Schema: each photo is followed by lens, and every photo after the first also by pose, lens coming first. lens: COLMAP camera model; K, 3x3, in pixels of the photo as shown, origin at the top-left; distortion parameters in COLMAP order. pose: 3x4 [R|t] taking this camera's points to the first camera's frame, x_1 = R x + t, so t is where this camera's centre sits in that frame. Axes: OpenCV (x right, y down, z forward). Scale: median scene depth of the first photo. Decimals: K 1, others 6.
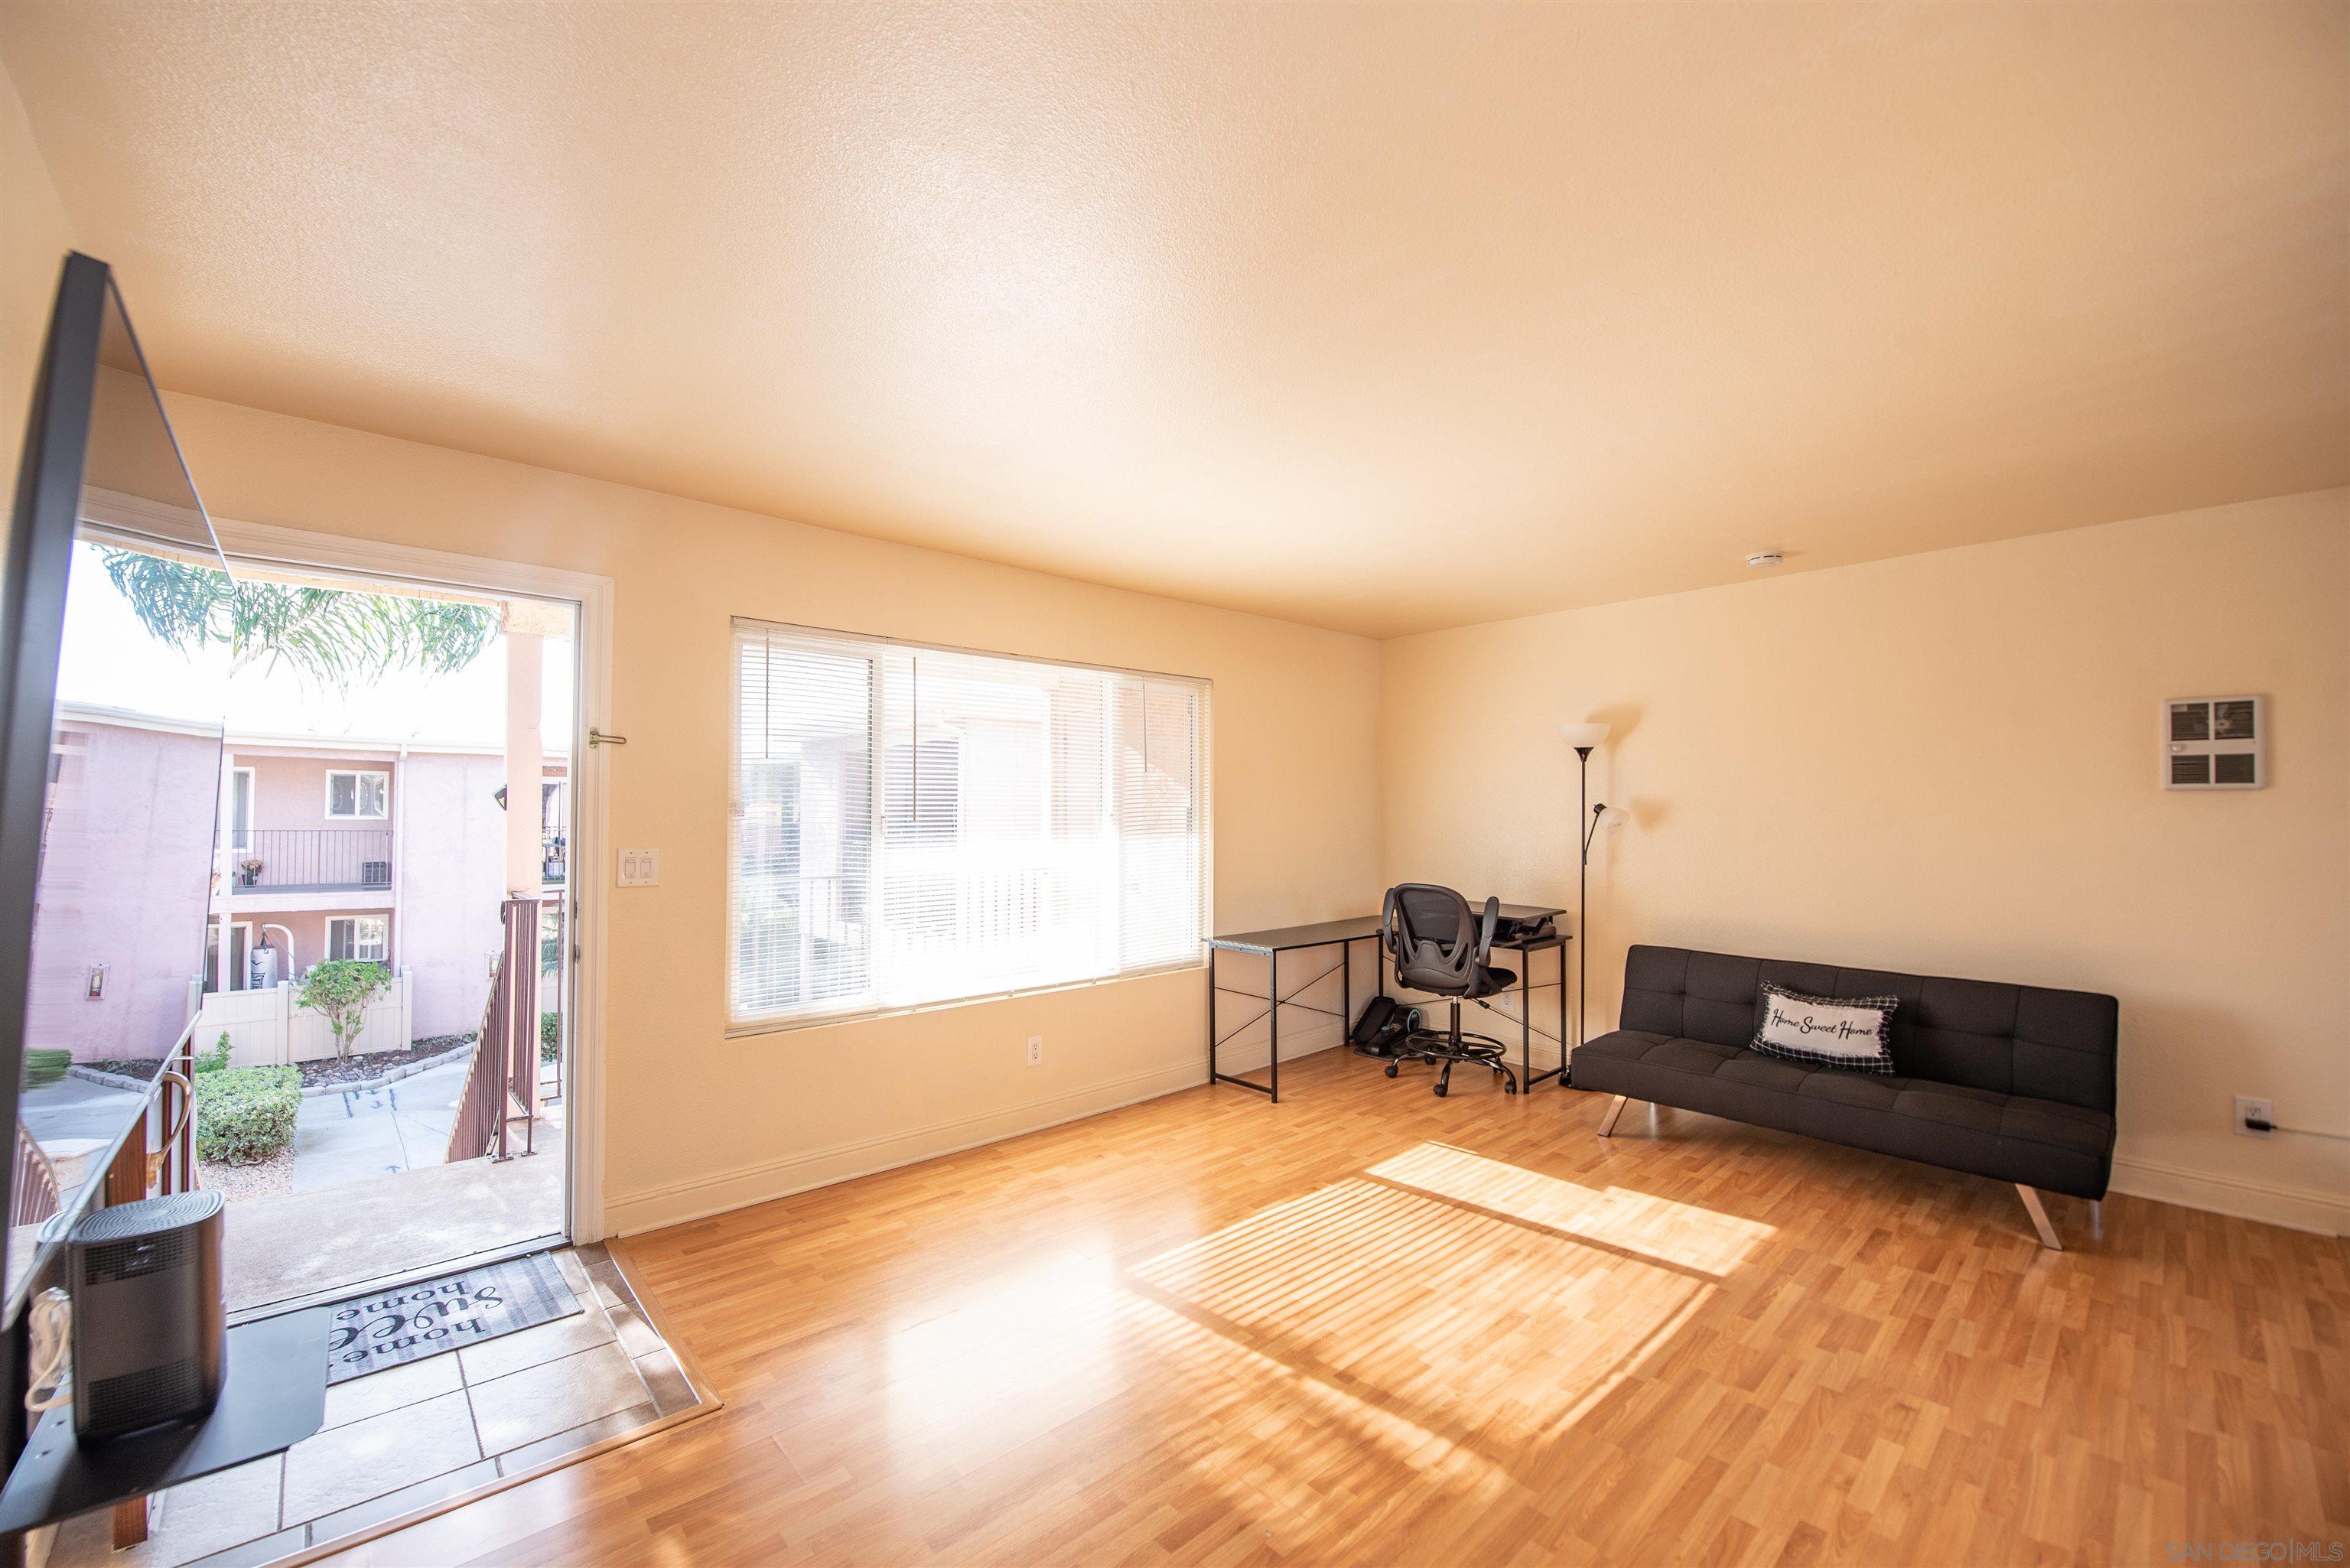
lens RADIAL K [[950.7, 0, 1166.2], [0, 950.7, 795.6], [0, 0, 1]] dist [-0.017327, -0.001264]
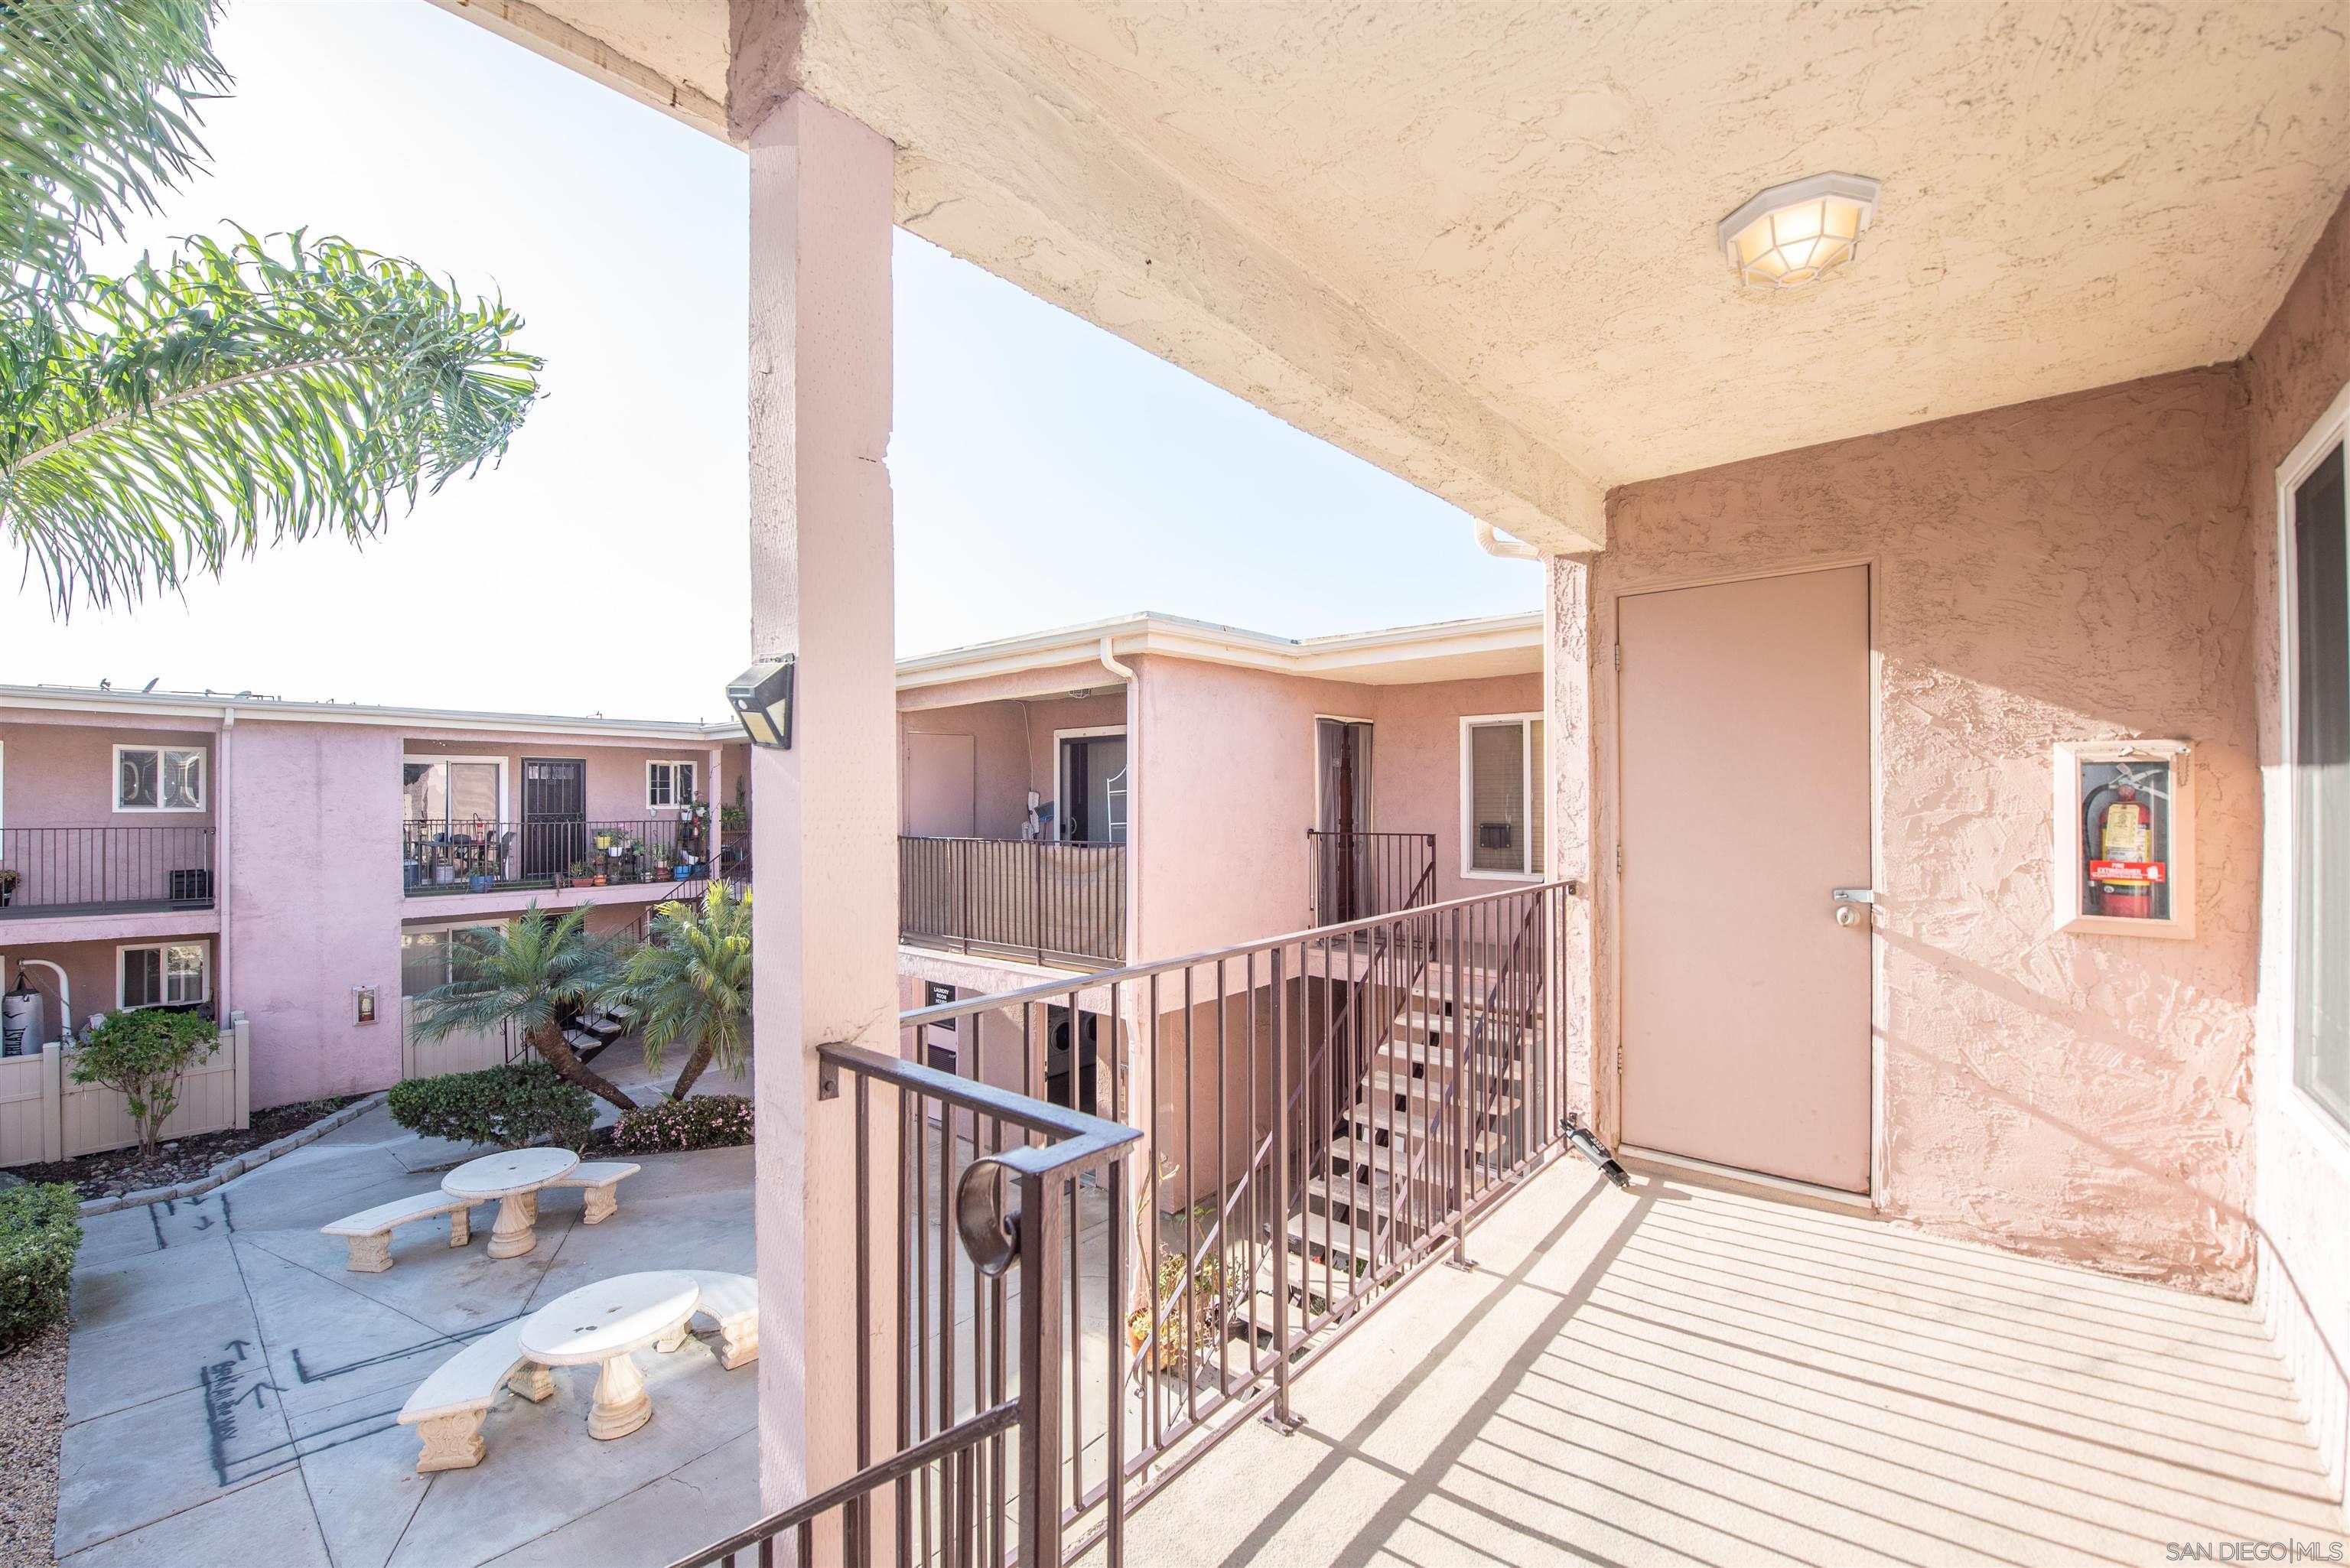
lens RADIAL K [[950.7, 0, 1166.9], [0, 950.7, 800.0], [0, 0, 1]] dist [-0.017327, -0.001264]
pose [[0.993417, -0.007055, 0.114333, -0.177197], [0.005156, 0.999844, 0.016900, 0.008143], [-0.114434, -0.016200, 0.993299, 0.203225]]
